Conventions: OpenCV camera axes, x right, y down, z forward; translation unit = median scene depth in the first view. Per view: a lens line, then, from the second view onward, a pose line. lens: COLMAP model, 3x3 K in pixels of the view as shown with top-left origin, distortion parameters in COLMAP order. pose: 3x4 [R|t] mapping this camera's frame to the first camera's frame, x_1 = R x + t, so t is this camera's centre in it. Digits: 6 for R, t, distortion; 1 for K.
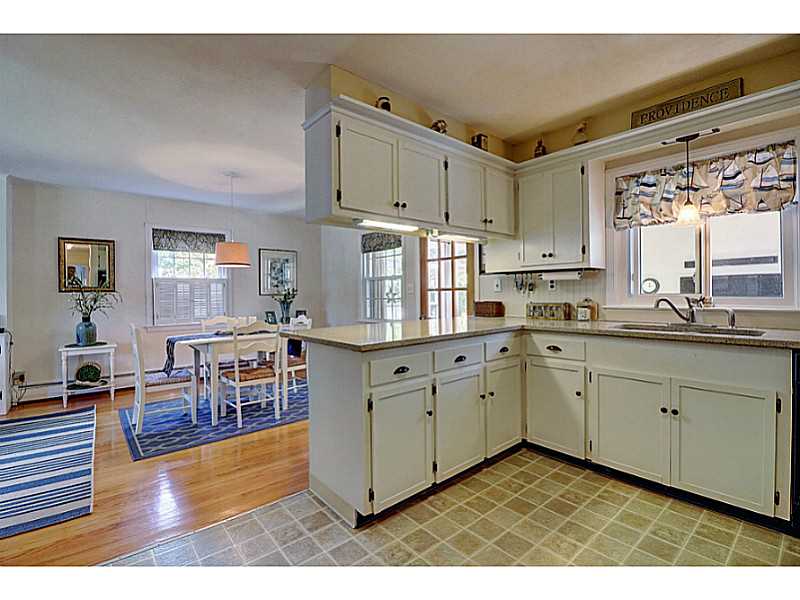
lens RADIAL K [[370.2, 0, 395.2], [0, 370.2, 297.6], [0, 0, 1]] dist [-0.009612, -0.002595]
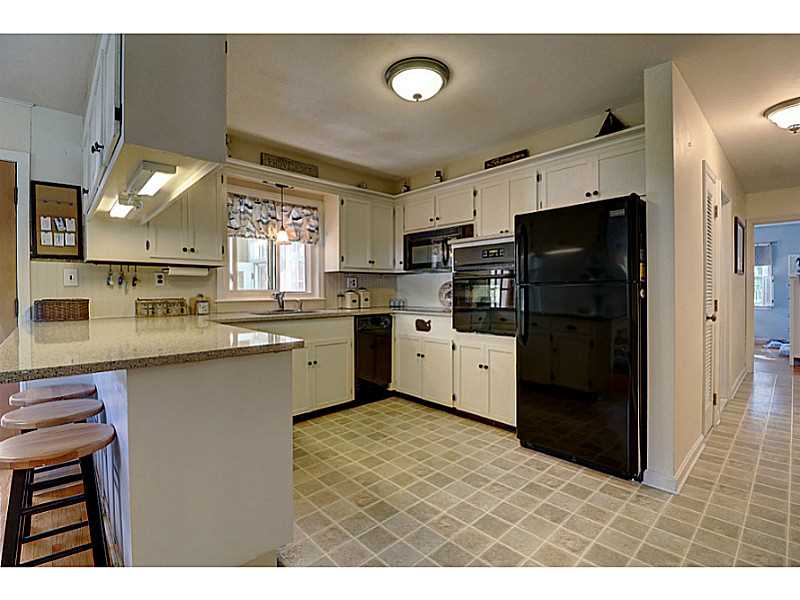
lens RADIAL K [[370.2, 0, 396.0], [0, 370.2, 295.7], [0, 0, 1]] dist [-0.009612, -0.002595]
pose [[-0.047863, -0.001250, 0.998853, -0.676109], [0.018200, 0.999832, 0.002124, 0.018024], [-0.998688, 0.018281, -0.047832, 0.562726]]
